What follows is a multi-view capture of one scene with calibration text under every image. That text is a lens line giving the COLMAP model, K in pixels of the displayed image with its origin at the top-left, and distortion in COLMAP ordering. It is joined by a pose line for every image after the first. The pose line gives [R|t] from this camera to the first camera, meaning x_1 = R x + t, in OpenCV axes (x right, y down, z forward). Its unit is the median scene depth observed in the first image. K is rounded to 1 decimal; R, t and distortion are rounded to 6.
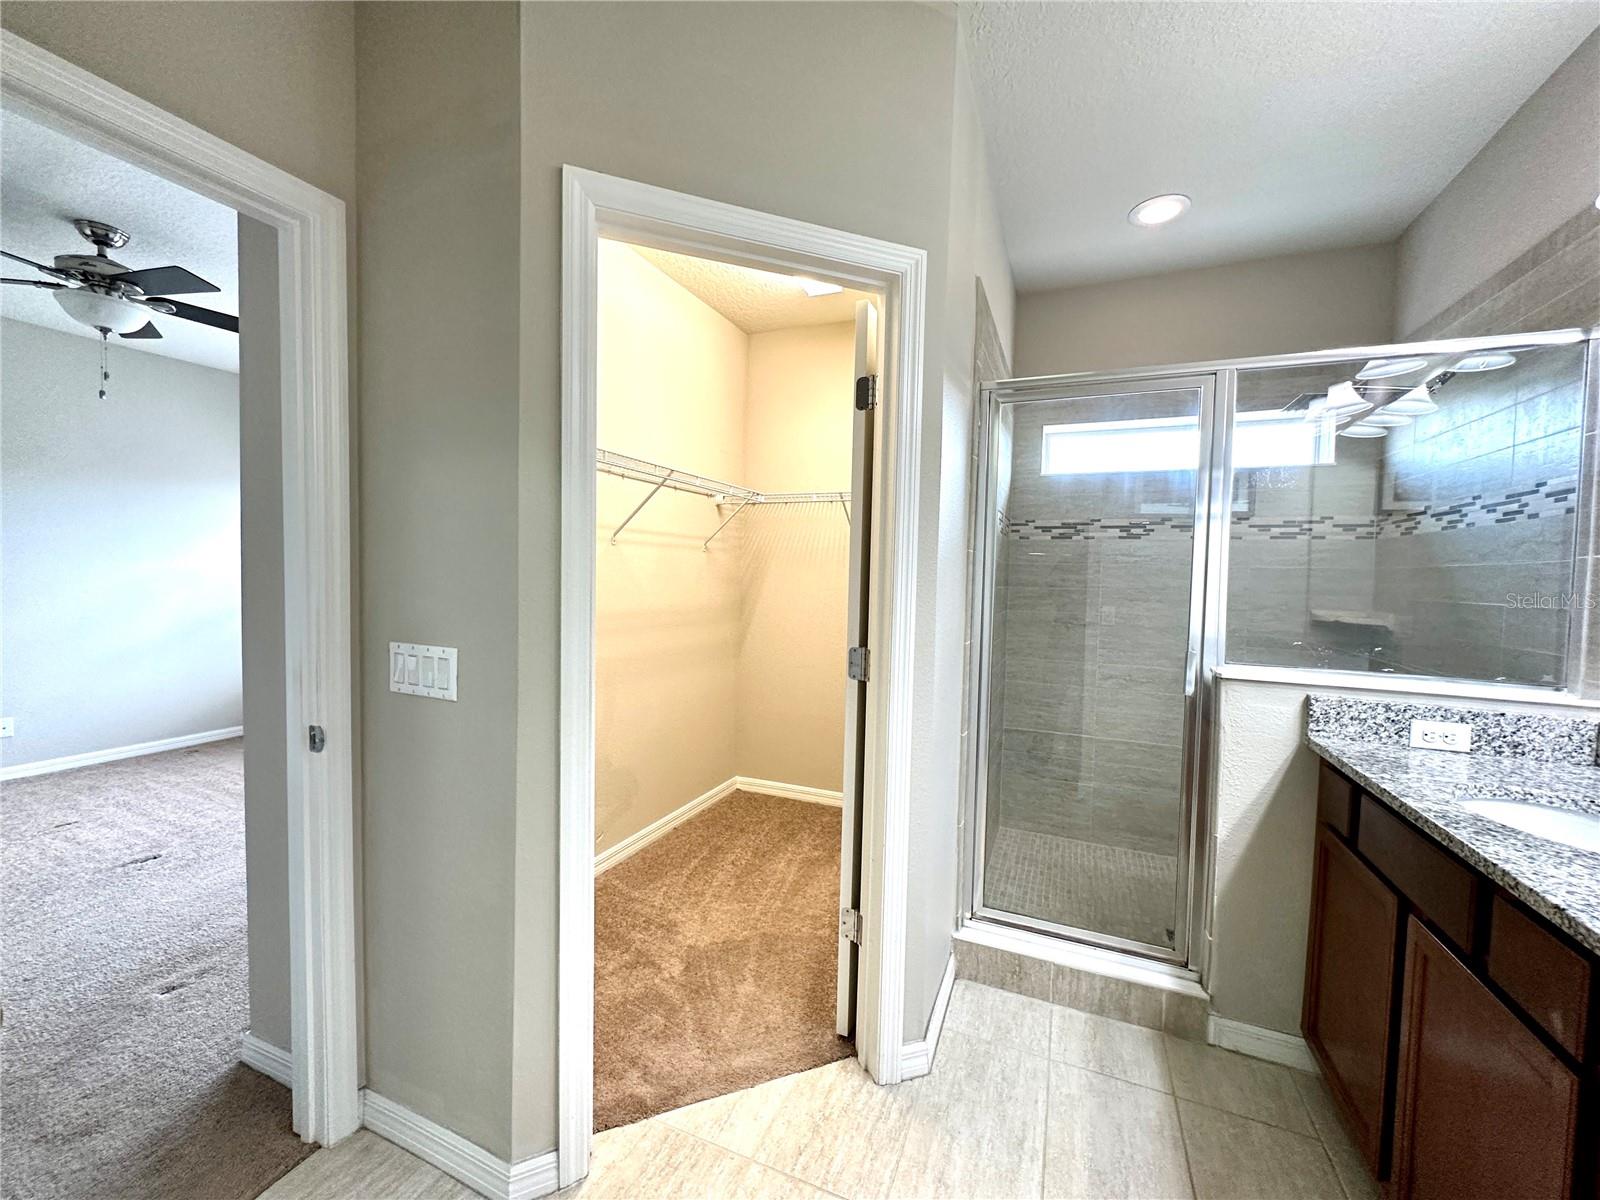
lens RADIAL K [[641.2, 0, 800.0], [0, 641.2, 600.0], [0, 0, 1]] dist [-0.001121, 0.003191]
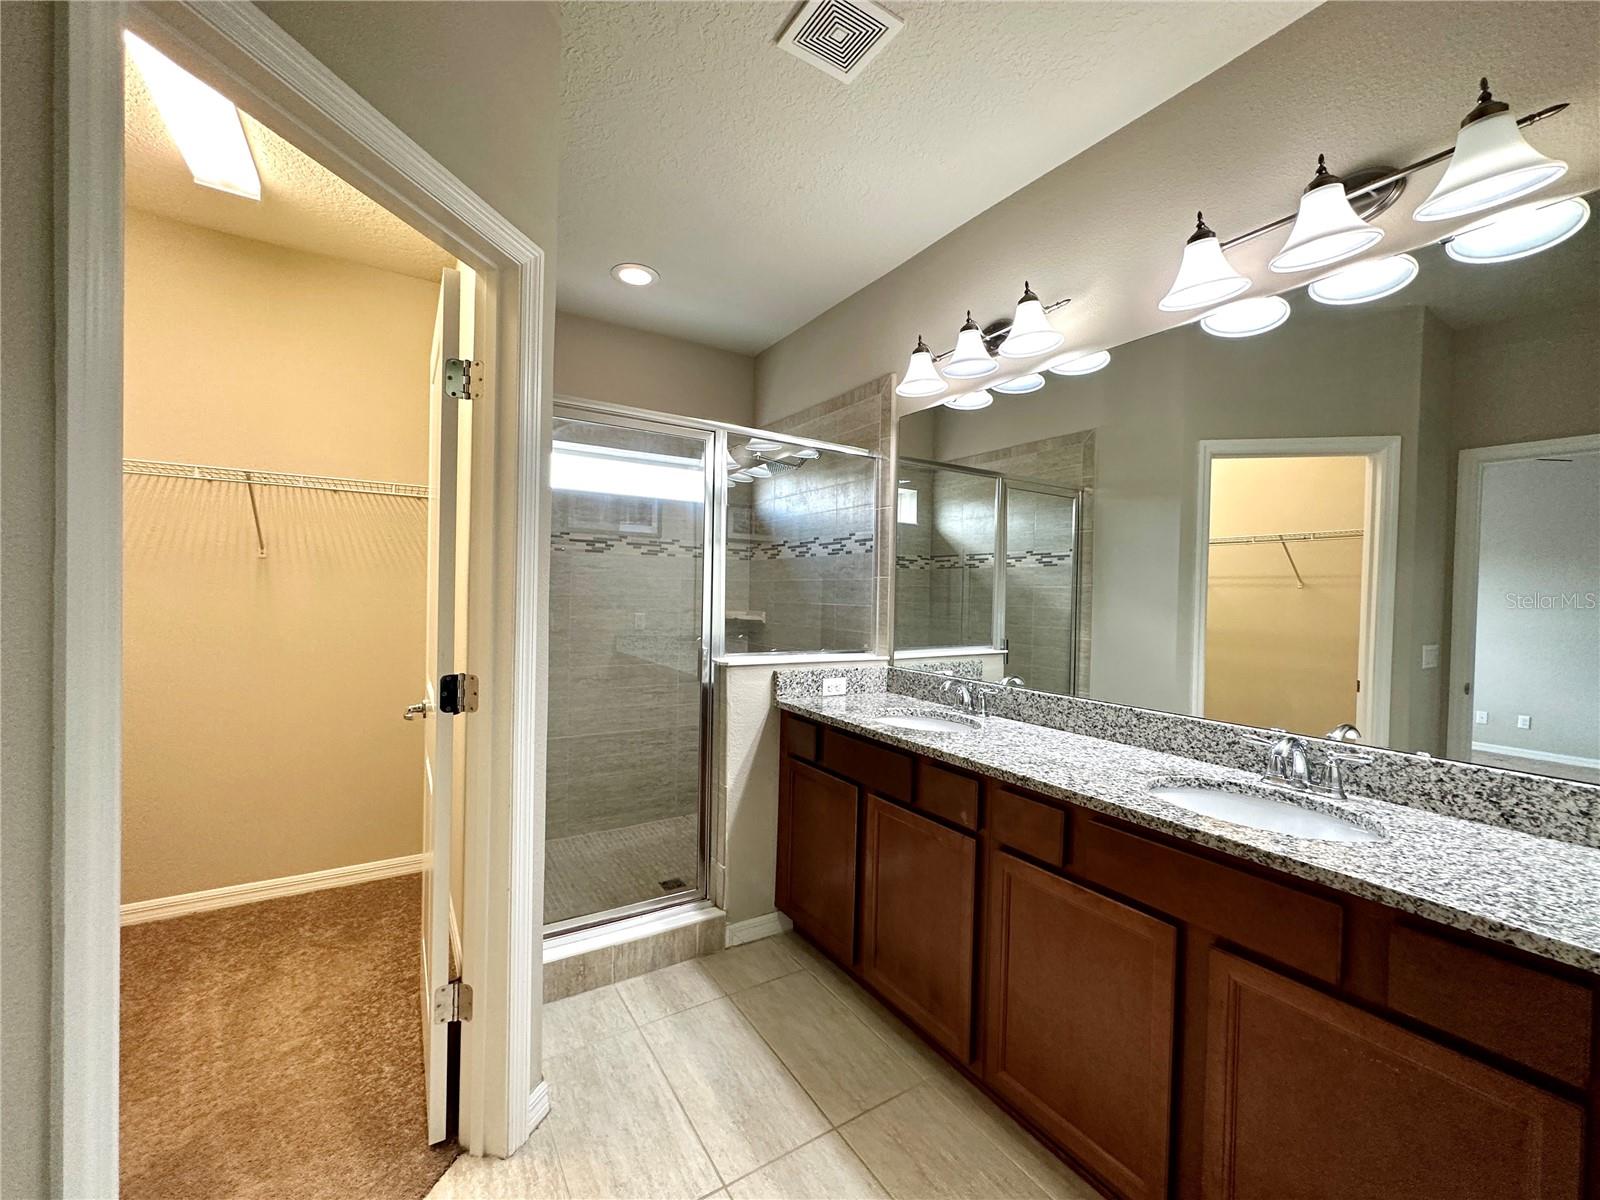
lens RADIAL K [[641.2, 0, 800.0], [0, 641.2, 600.0], [0, 0, 1]] dist [-0.001121, 0.003191]
pose [[0.573392, -0.018485, 0.819073, -0.325619], [0.025527, 0.999663, 0.004691, -0.014593], [-0.818883, 0.018218, 0.573671, 0.123646]]
